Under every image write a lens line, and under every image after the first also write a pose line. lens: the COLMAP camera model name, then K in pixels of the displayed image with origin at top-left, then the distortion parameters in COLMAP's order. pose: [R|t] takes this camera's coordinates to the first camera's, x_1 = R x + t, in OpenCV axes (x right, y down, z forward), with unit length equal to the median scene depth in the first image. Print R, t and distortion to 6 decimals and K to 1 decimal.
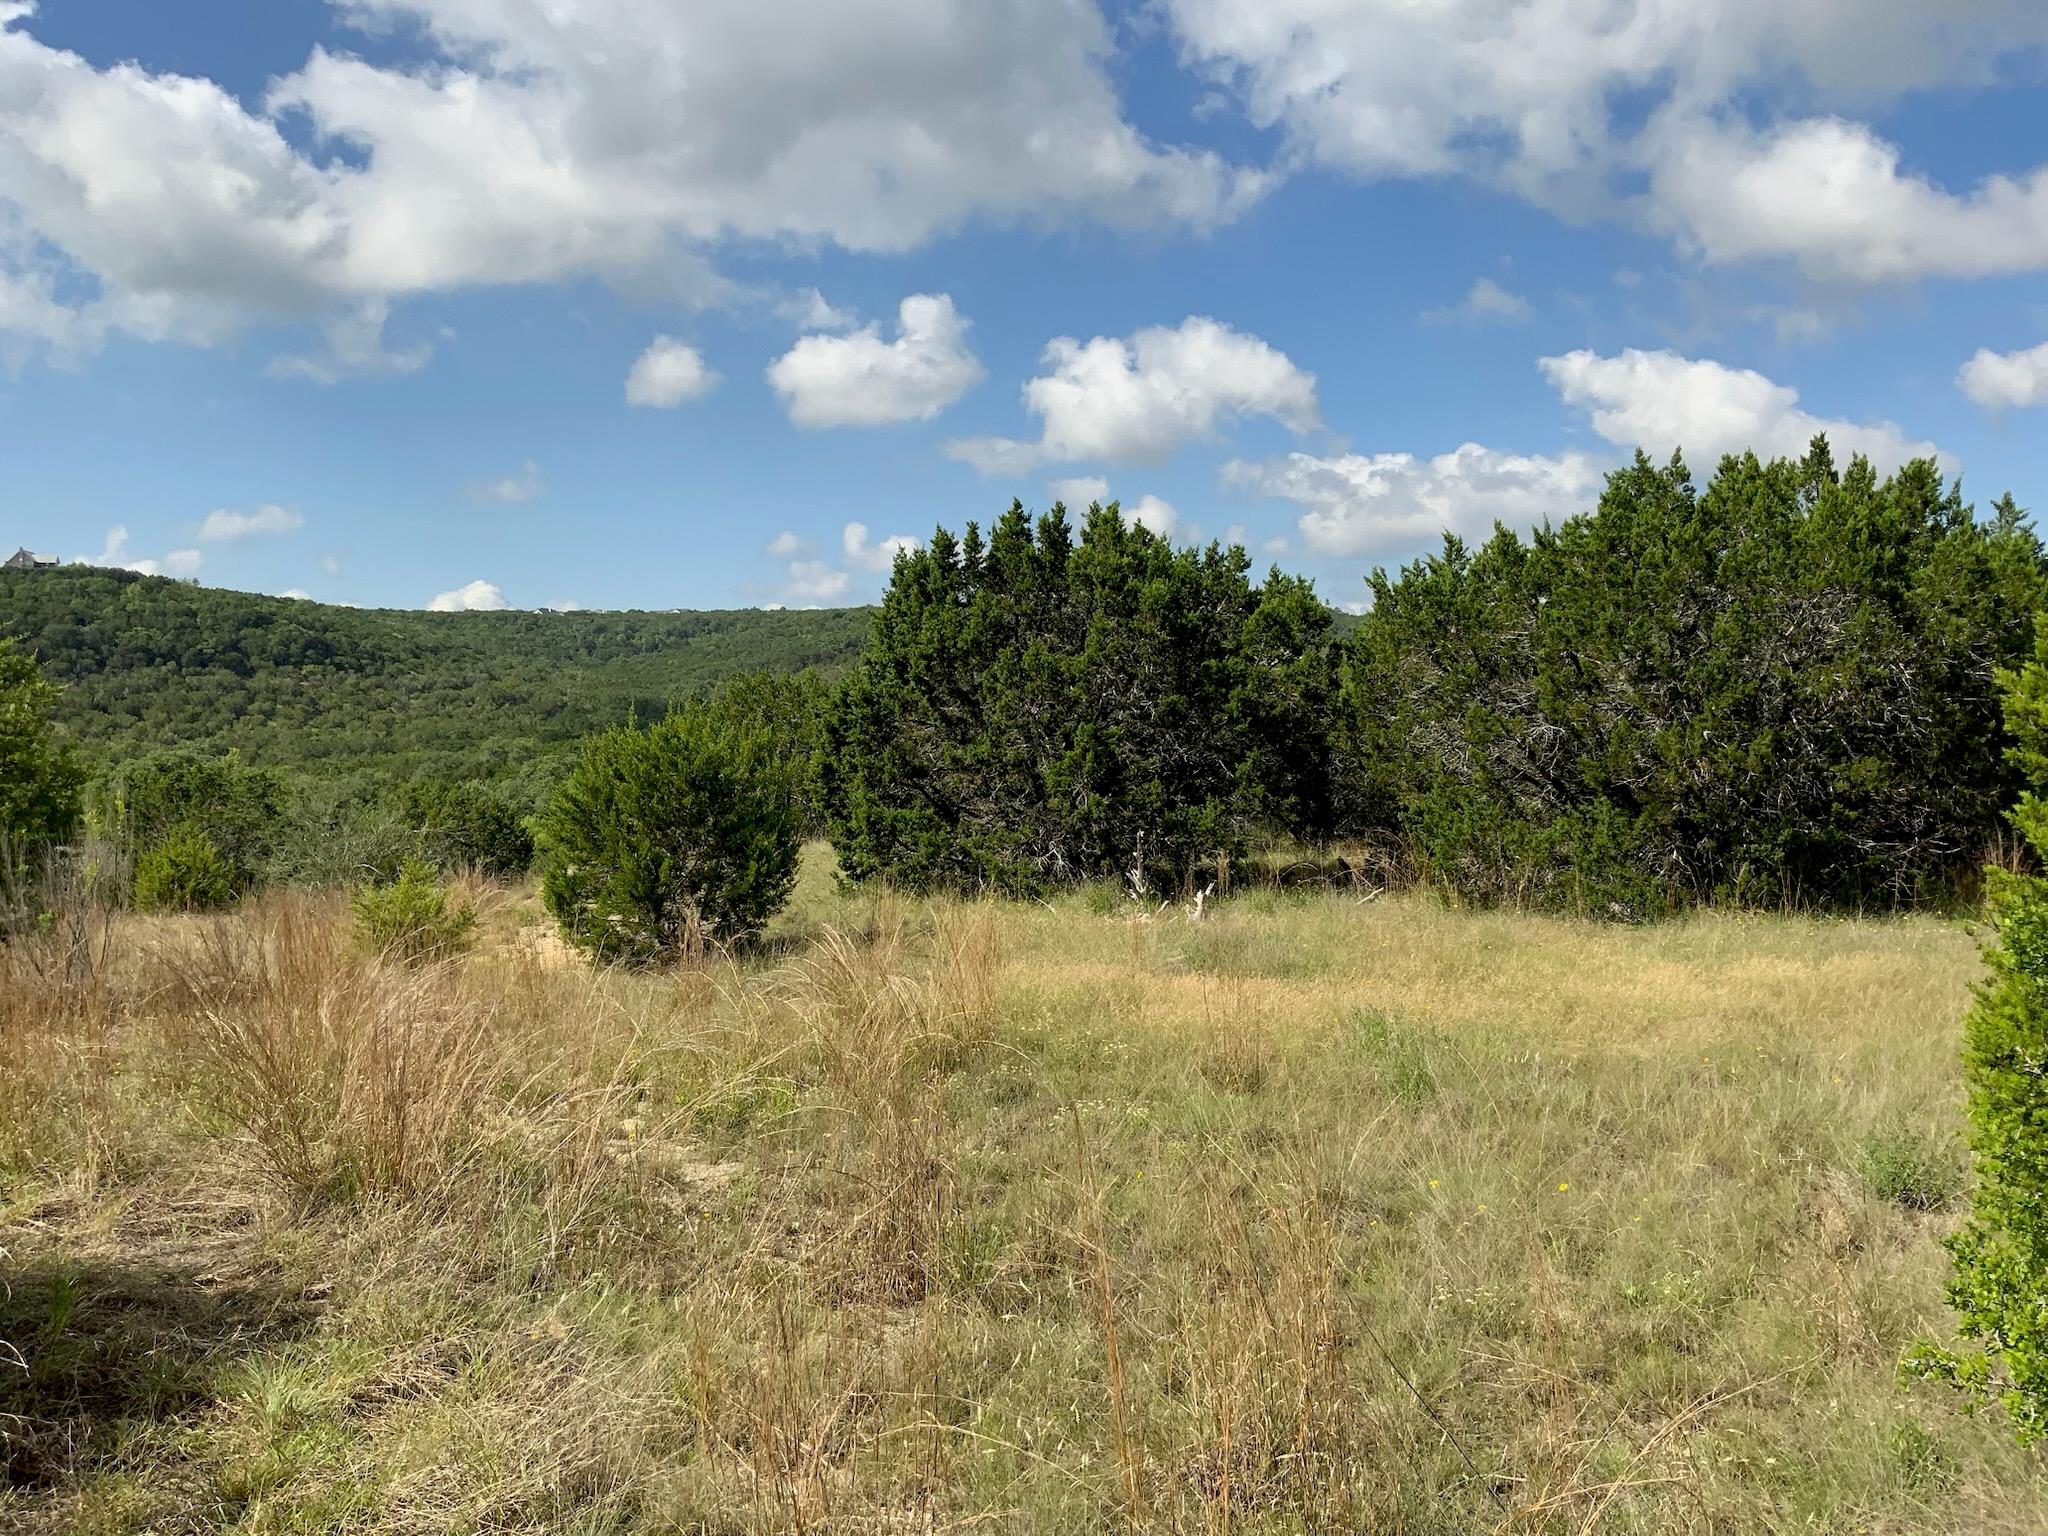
lens RADIAL K [[1804.1, 0, 1024.0], [0, 1804.1, 768.0], [0, 0, 1]] dist [0.178018, -0.384914]
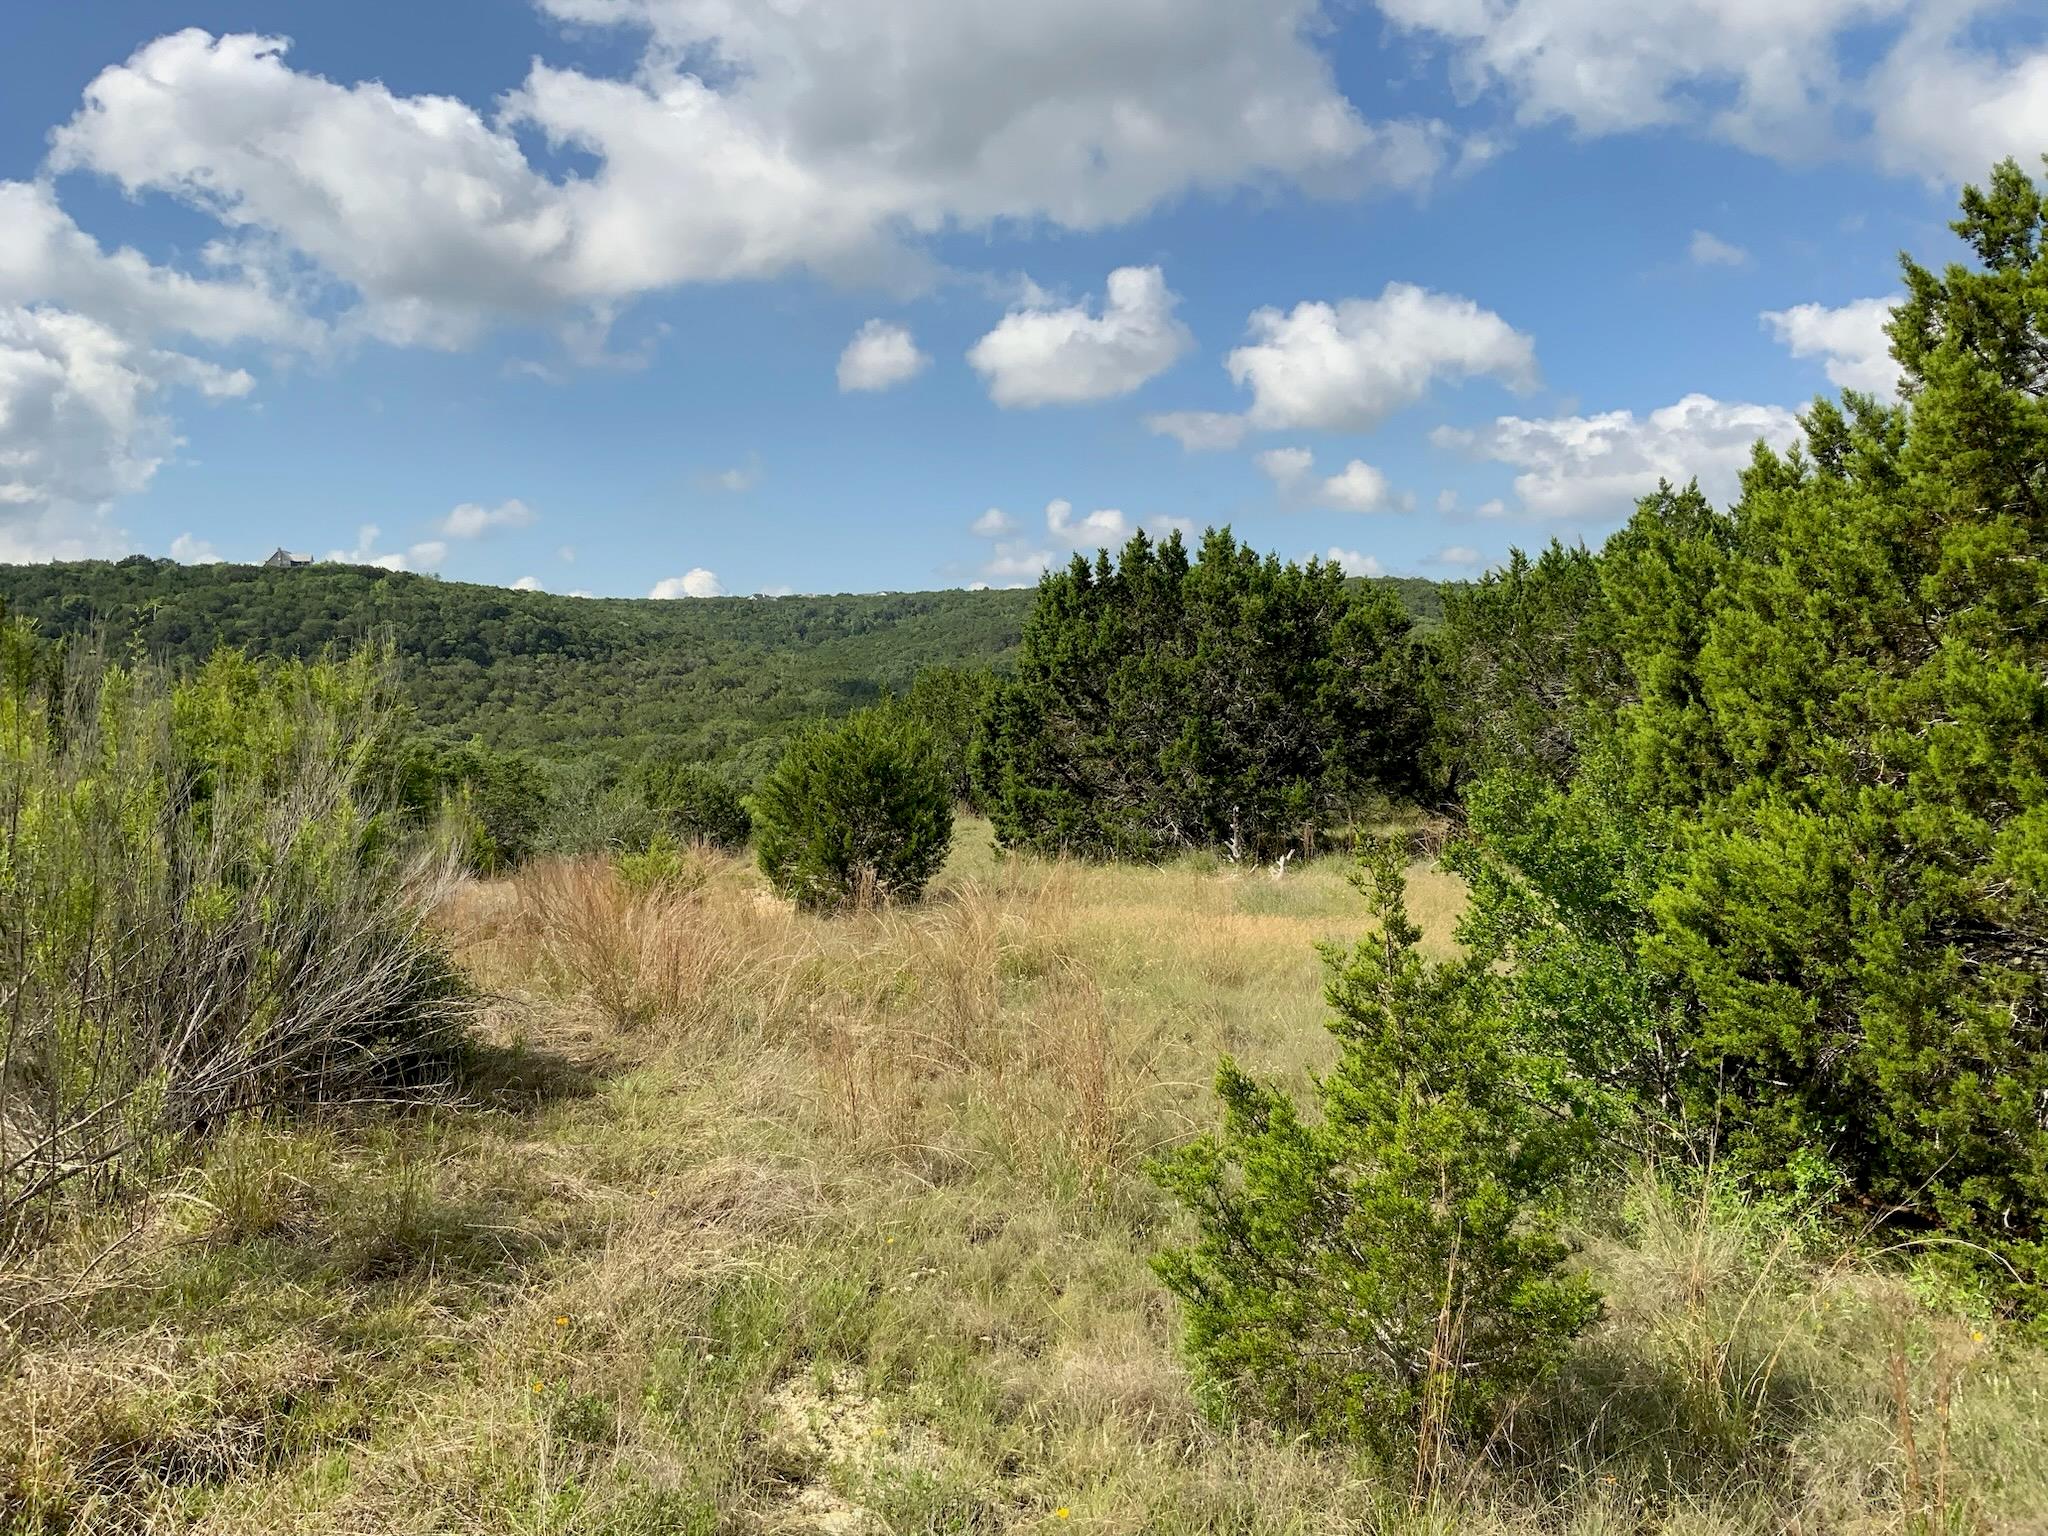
lens RADIAL K [[1804.1, 0, 1024.0], [0, 1804.1, 768.0], [0, 0, 1]] dist [0.178018, -0.384914]
pose [[0.993559, -0.010044, -0.112872, 0.052337], [0.011543, 0.999854, 0.012628, -0.006880], [0.112729, -0.013849, 0.993529, -0.190112]]
